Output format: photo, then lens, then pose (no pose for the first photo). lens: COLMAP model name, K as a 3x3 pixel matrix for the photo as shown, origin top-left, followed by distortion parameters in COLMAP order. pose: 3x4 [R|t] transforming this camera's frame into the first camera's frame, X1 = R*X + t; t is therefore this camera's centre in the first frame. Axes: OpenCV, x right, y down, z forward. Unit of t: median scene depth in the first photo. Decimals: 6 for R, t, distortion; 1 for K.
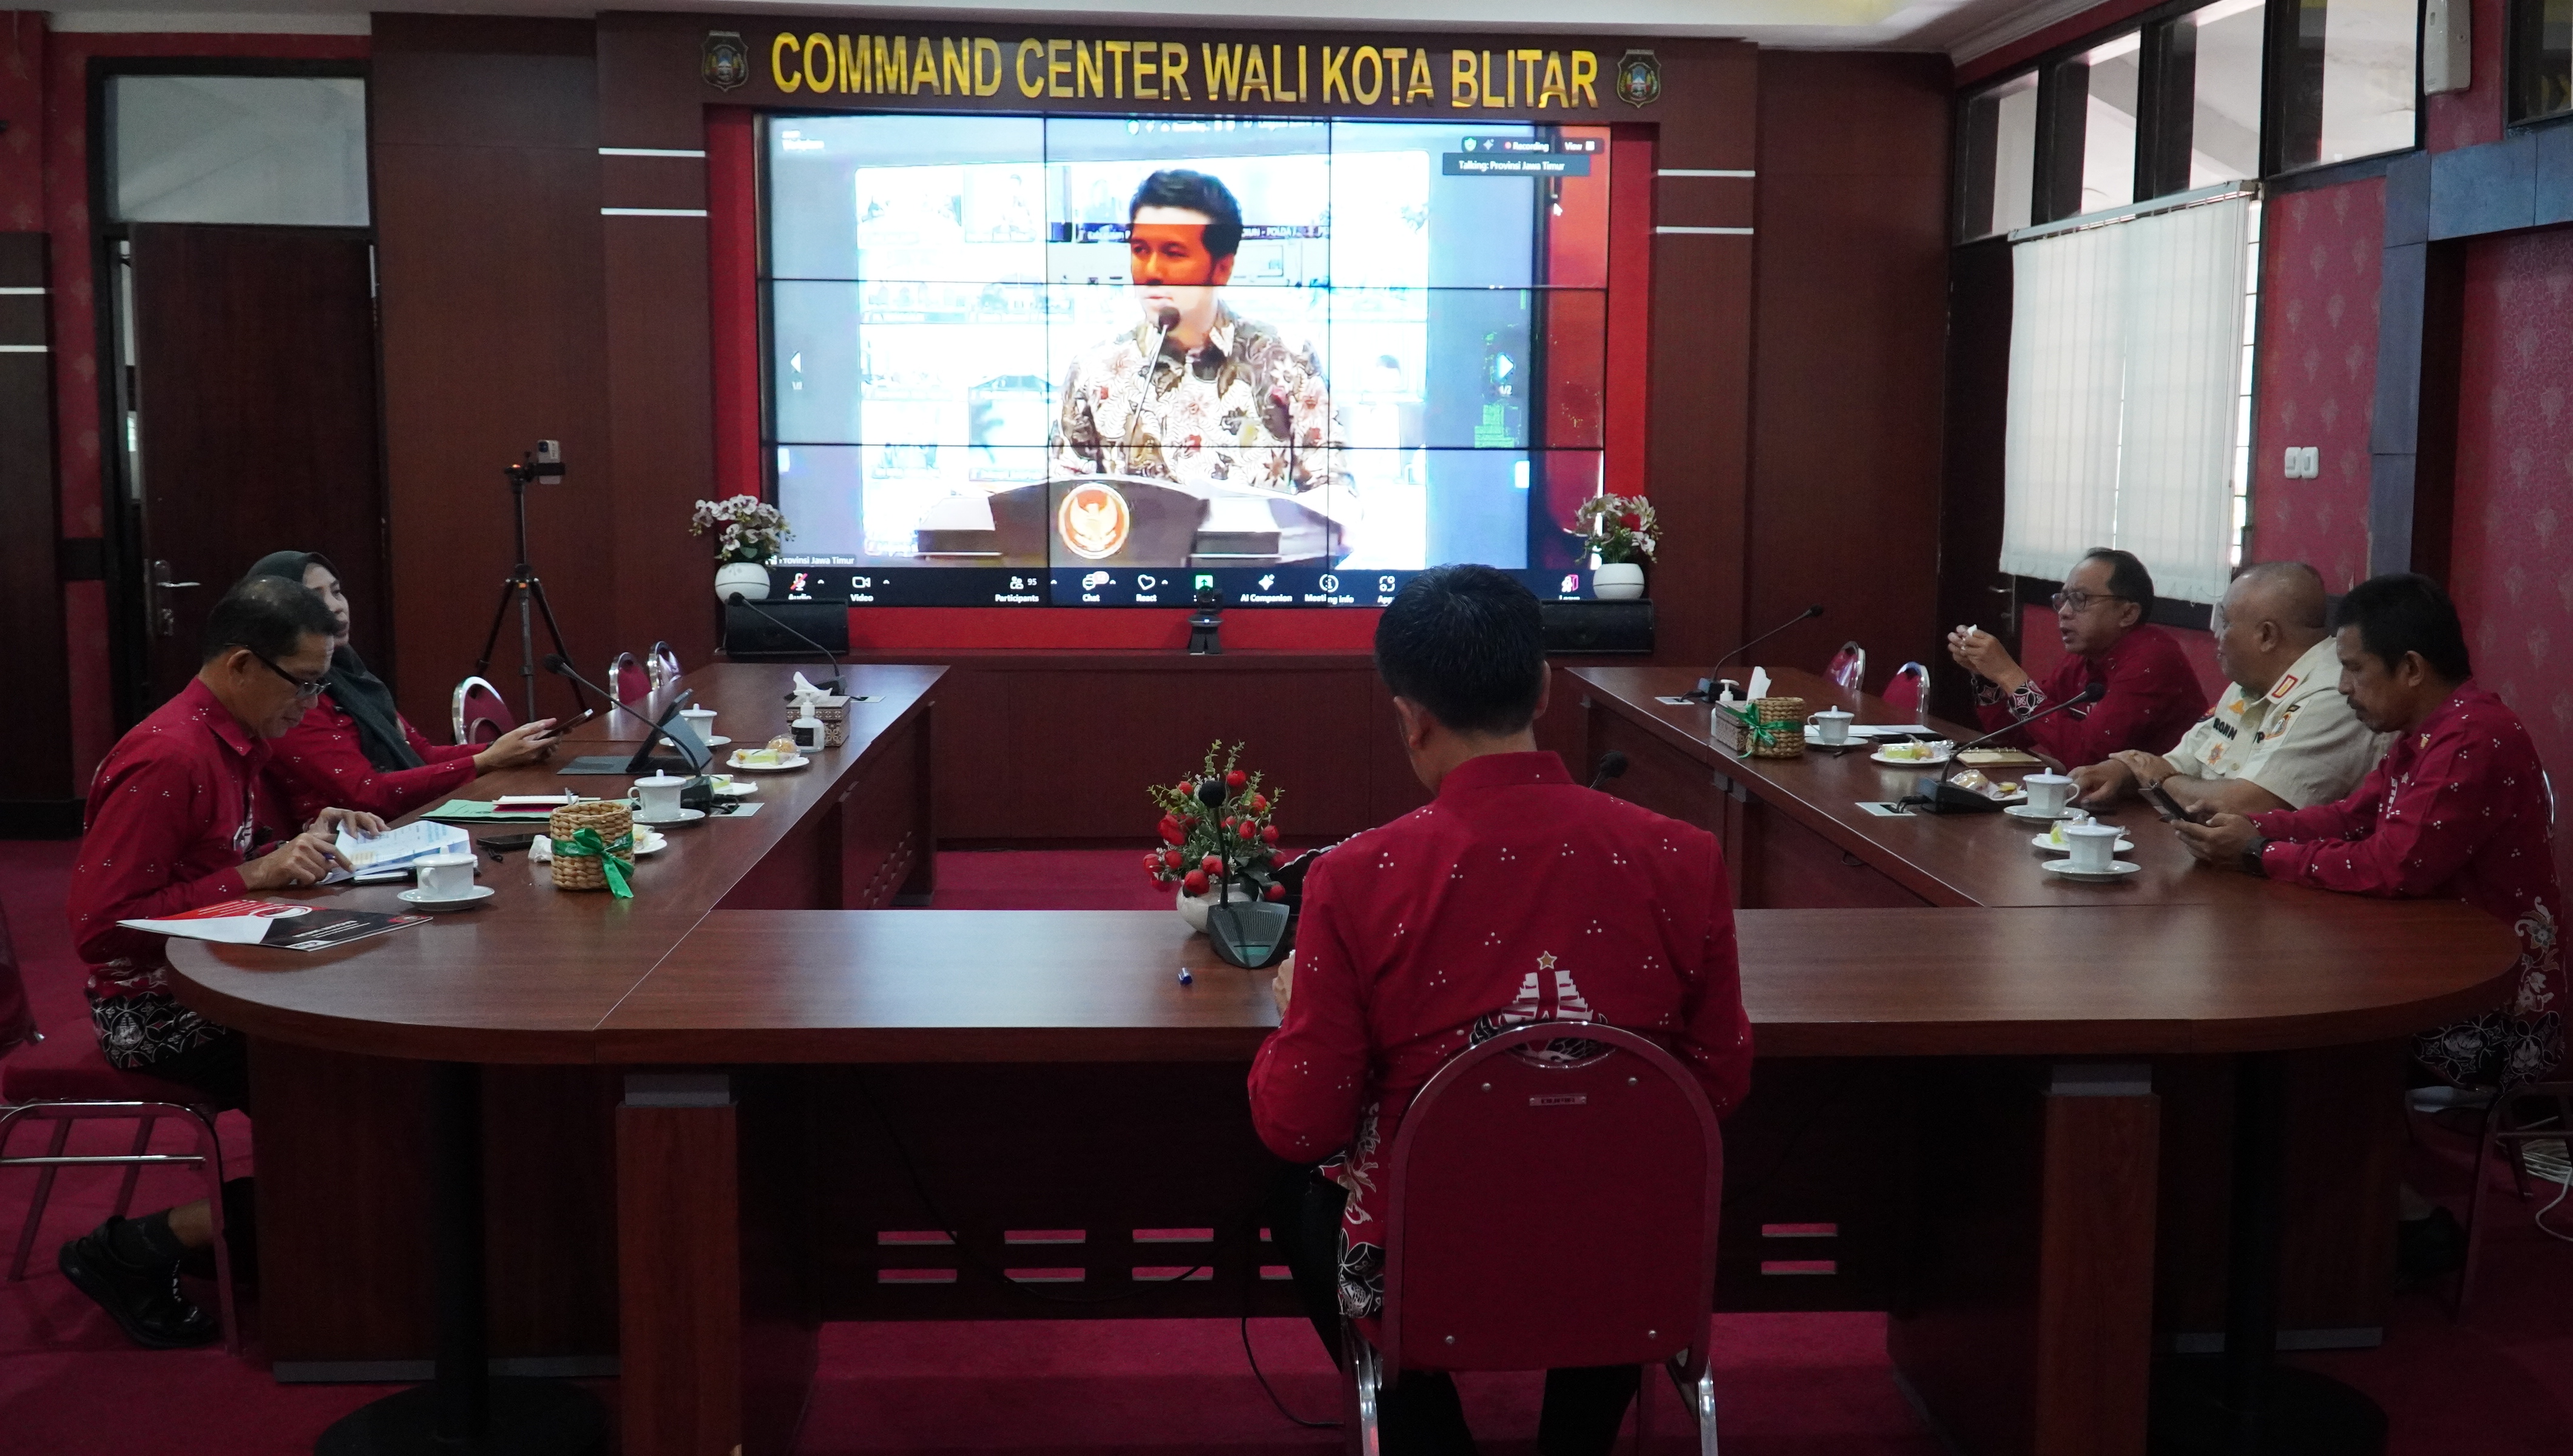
lens RADIAL K [[2421.8, 0, 1286.5], [0, 2421.8, 728.0], [0, 0, 1]] dist [0.081936, -0.250512]
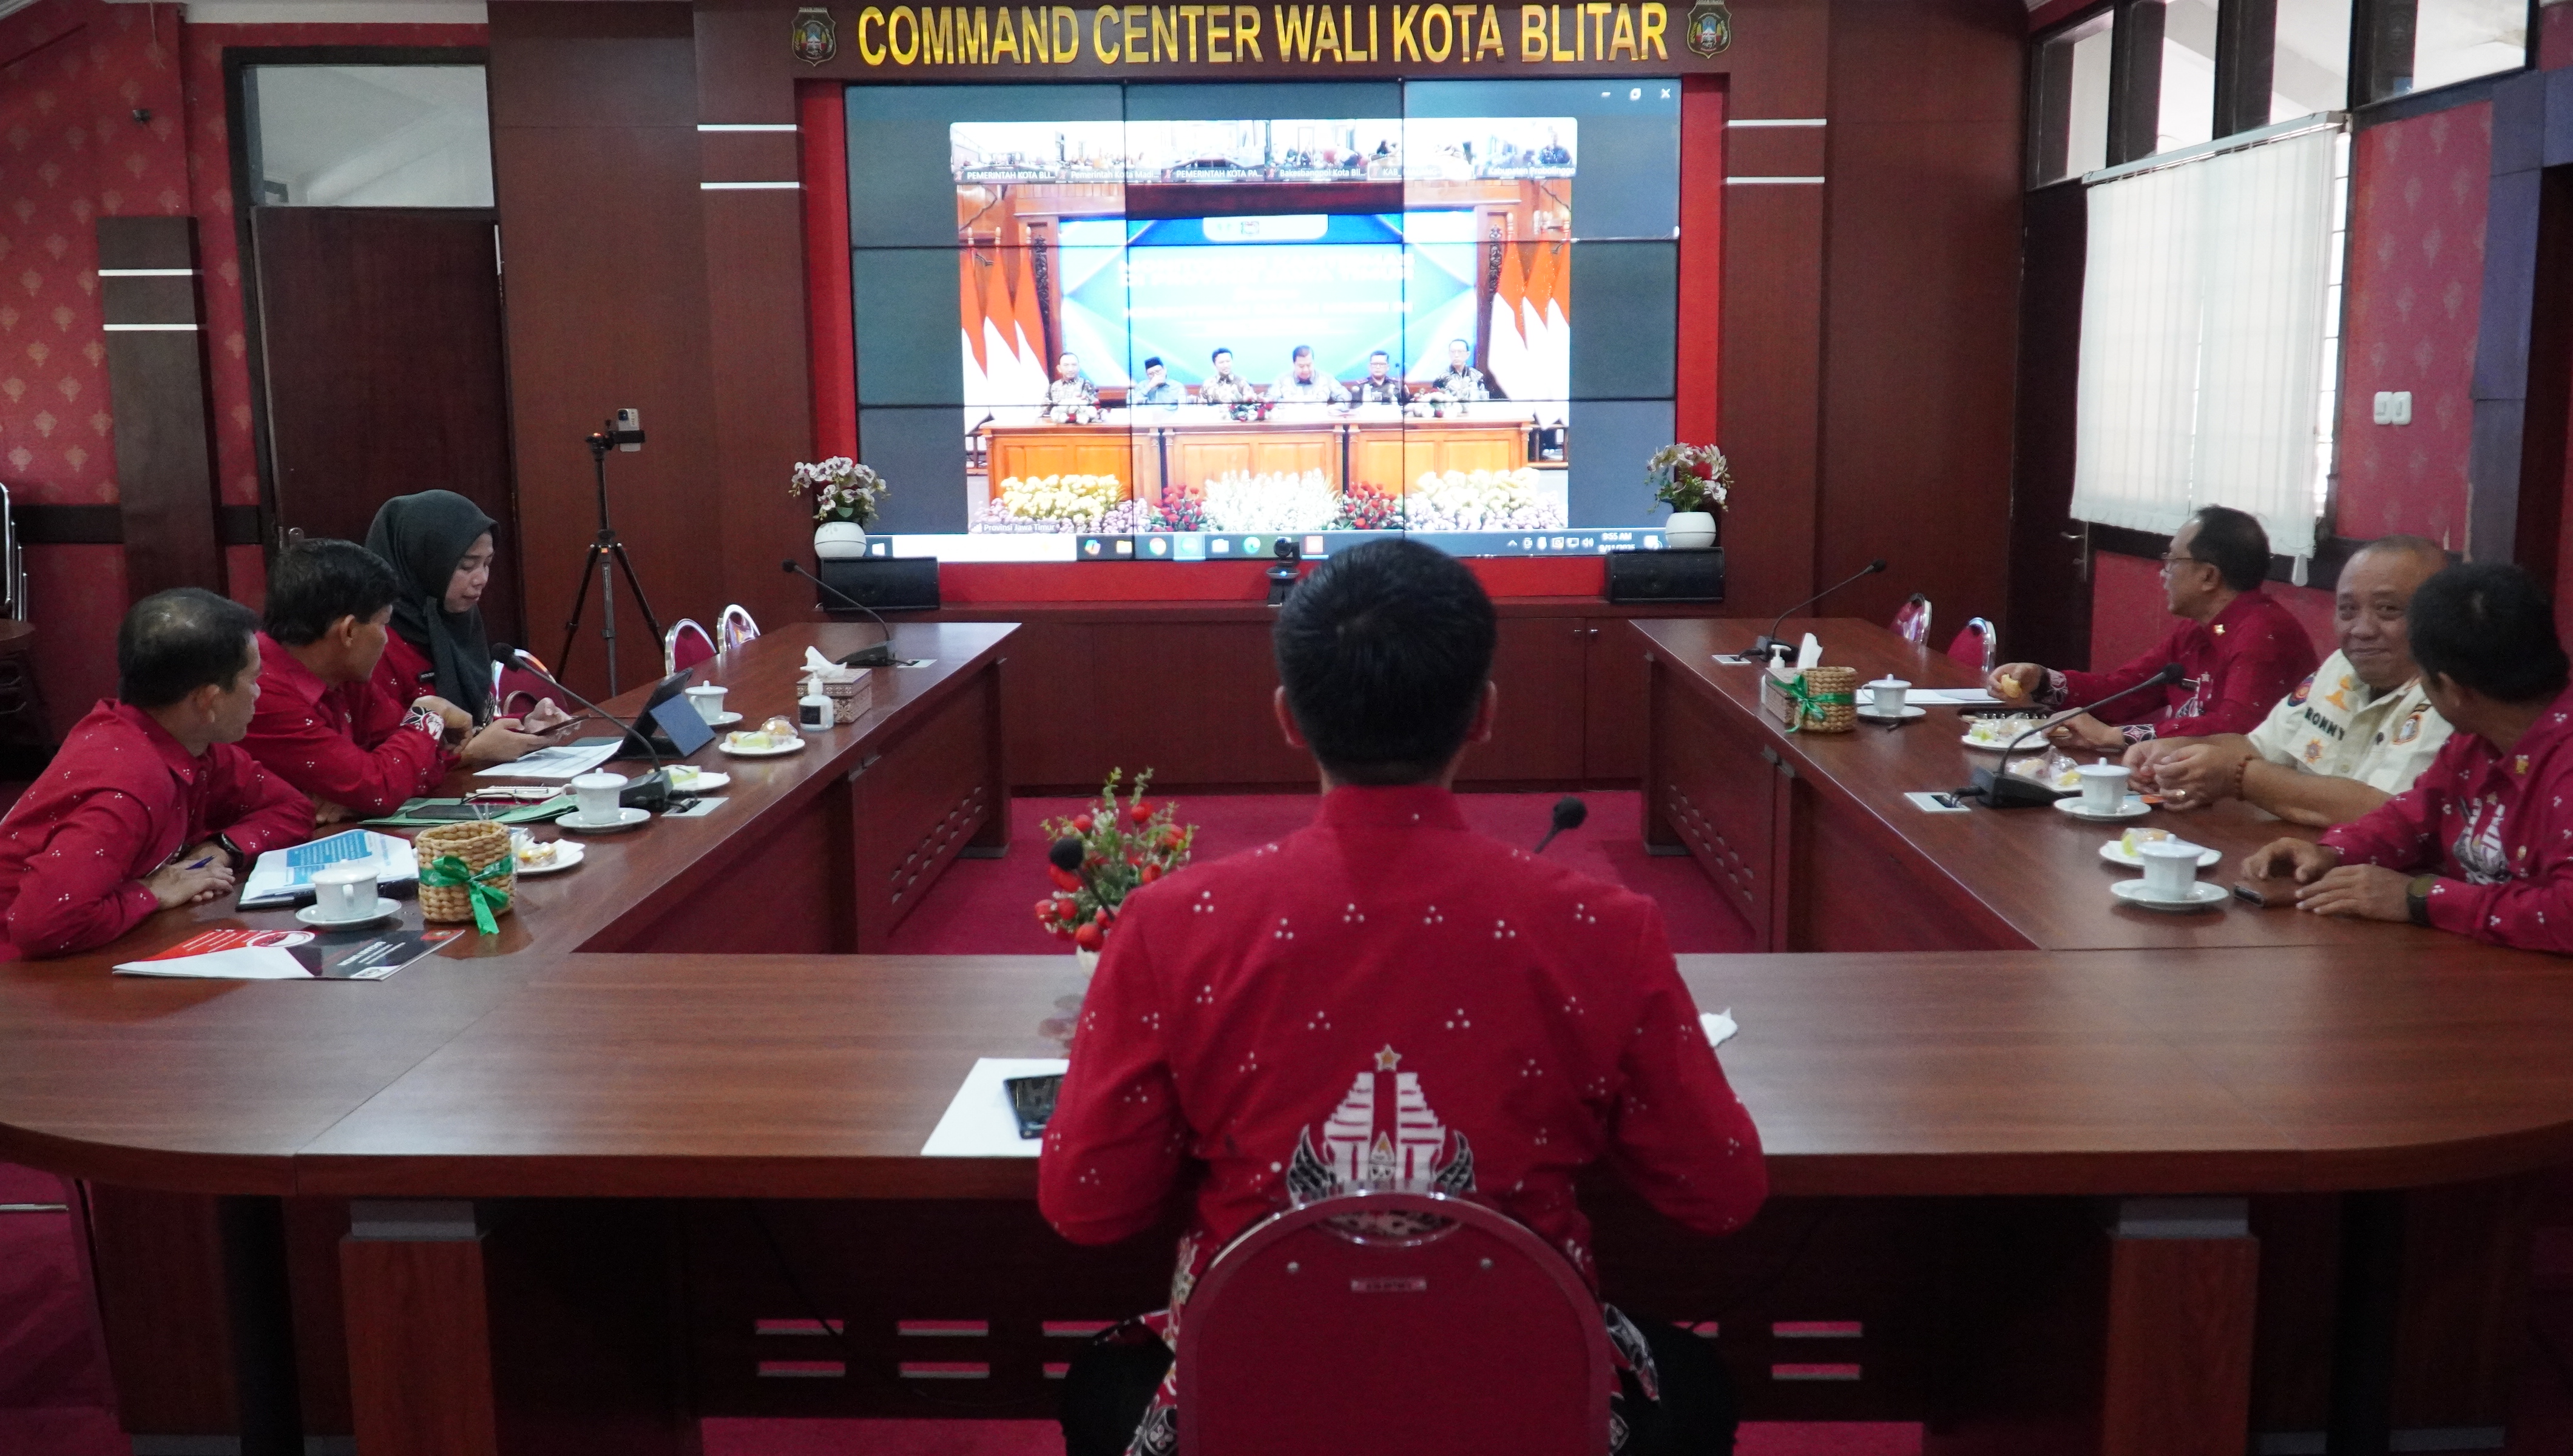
lens RADIAL K [[2128.8, 0, 1286.5], [0, 2128.8, 728.0], [0, 0, 1]] dist [-0.002302, -0.005569]
pose [[0.997534, -0.004461, -0.070045, 0.031763], [0.007230, 0.999200, 0.039330, -0.014498], [0.069814, -0.039739, 0.996768, 0.101831]]
